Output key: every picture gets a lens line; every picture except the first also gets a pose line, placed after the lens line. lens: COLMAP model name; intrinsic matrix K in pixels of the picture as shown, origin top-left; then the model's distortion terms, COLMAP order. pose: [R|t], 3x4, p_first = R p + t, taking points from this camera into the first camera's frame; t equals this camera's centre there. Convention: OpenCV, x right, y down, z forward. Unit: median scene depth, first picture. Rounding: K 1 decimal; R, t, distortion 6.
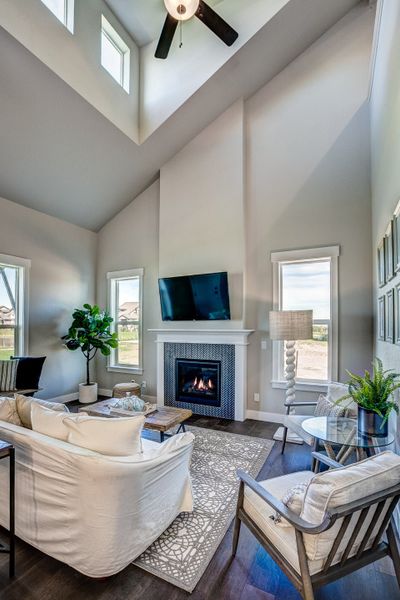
lens RADIAL K [[290.6, 0, 197.7], [0, 290.6, 318.9], [0, 0, 1]] dist [-0.036293, 0.010229]
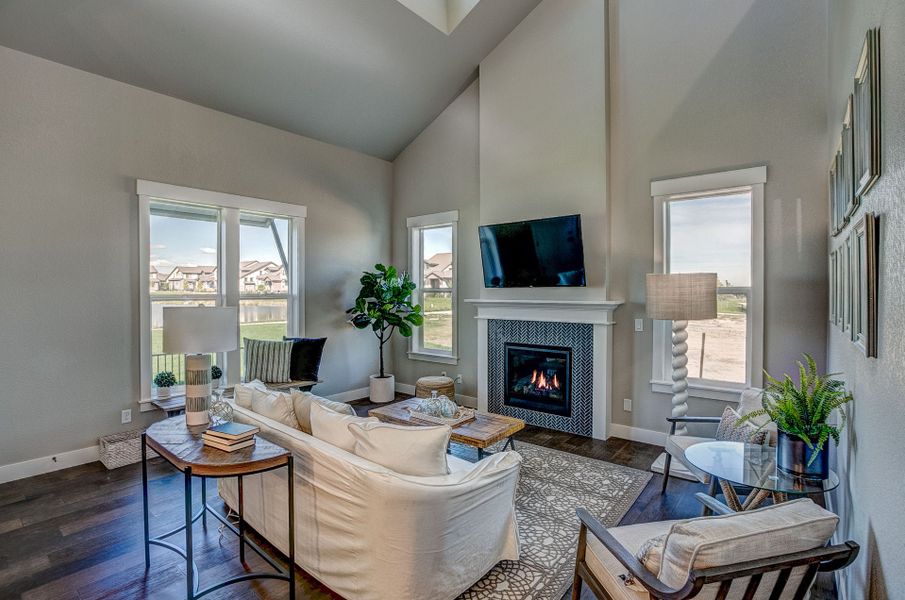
lens RADIAL K [[438.3, 0, 456.7], [0, 438.3, 287.5], [0, 0, 1]] dist [-0.036293, 0.010229]
pose [[0.981116, -0.003387, -0.193392, 0.015271], [0.006722, 0.999840, 0.016593, -0.012546], [0.193305, -0.017580, 0.980981, -0.030699]]
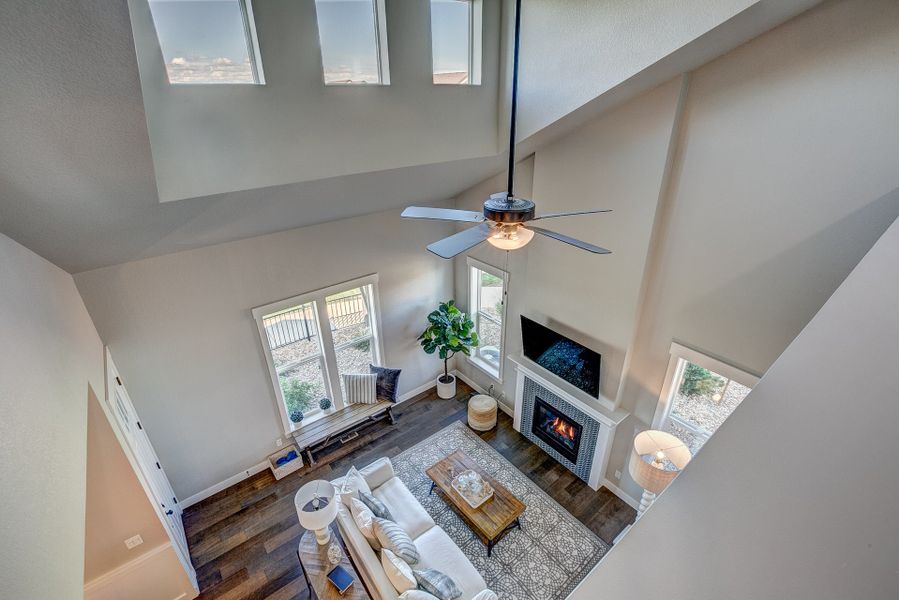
lens RADIAL K [[435.3, 0, 457.0], [0, 435.3, 292.5], [0, 0, 1]] dist [-0.036293, 0.010229]
pose [[0.917234, 0.174154, -0.358262, 0.126212], [0.012038, 0.886840, 0.461919, -0.789503], [0.398166, -0.428001, 0.811344, -0.002288]]
